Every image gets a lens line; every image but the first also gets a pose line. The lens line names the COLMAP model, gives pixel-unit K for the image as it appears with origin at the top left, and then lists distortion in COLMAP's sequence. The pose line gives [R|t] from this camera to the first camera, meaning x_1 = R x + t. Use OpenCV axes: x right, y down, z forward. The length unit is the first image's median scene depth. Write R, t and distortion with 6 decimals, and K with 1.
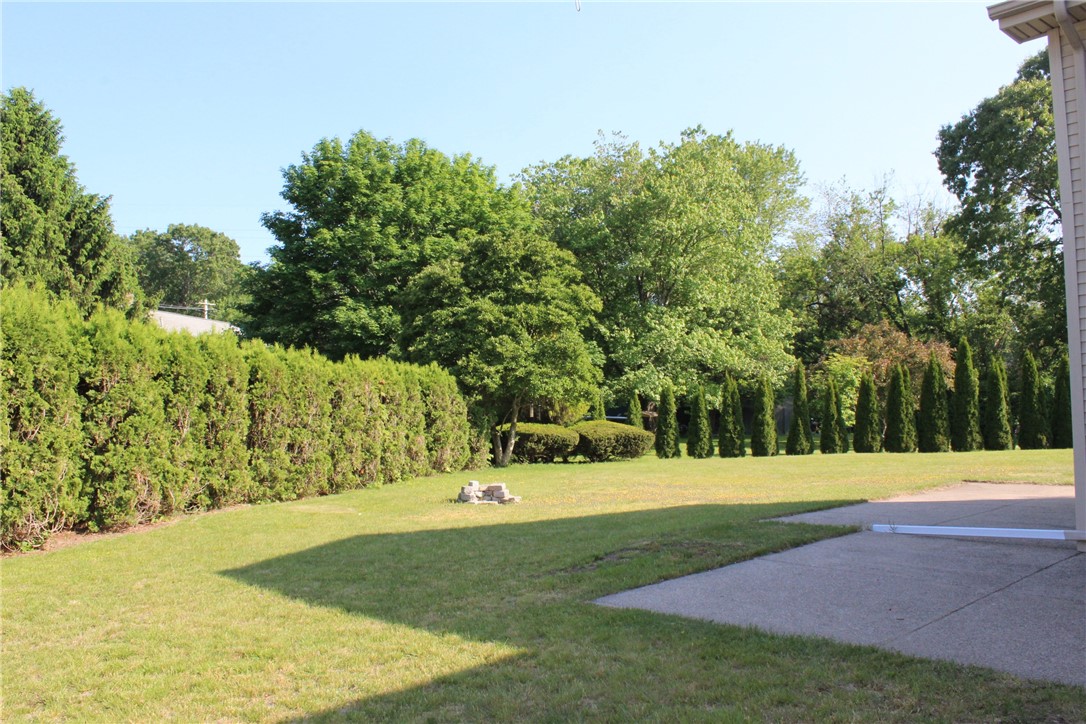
lens RADIAL K [[954.1, 0, 543.0], [0, 954.1, 362.0], [0, 0, 1]] dist [-0.185287, 0.158395]
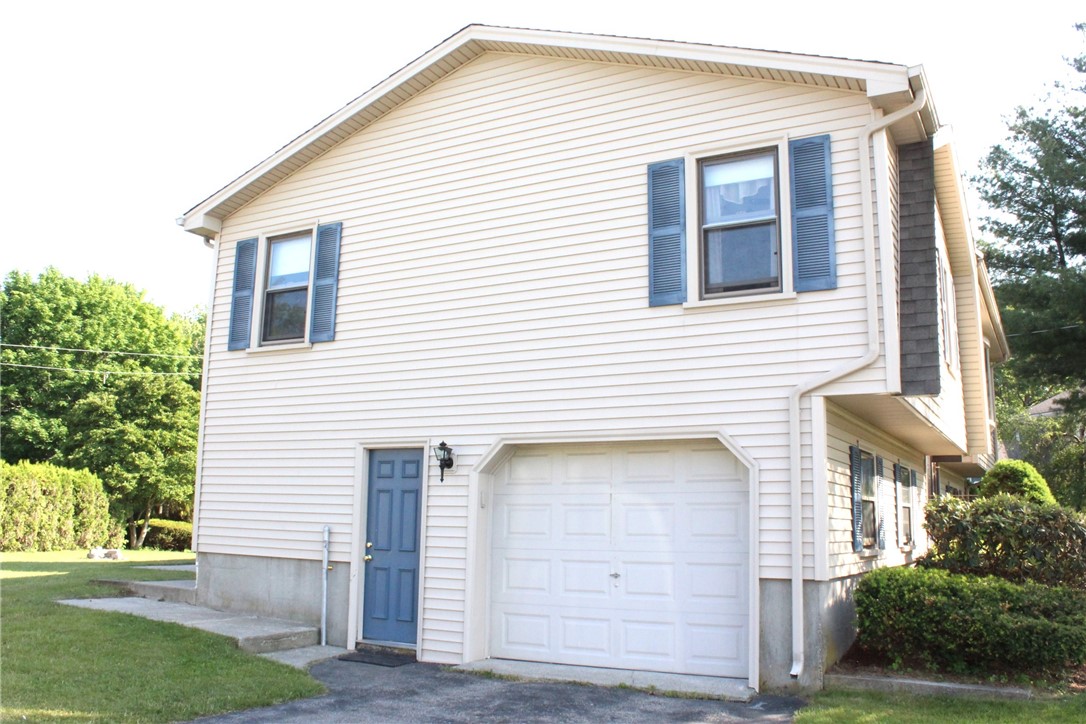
lens RADIAL K [[954.1, 0, 543.0], [0, 954.1, 362.0], [0, 0, 1]] dist [-0.185287, 0.158395]
pose [[0.946957, 0.092564, 0.307740, 0.080726], [-0.053878, 0.989794, -0.131926, -0.011155], [-0.316811, 0.108348, 0.942280, -0.440154]]
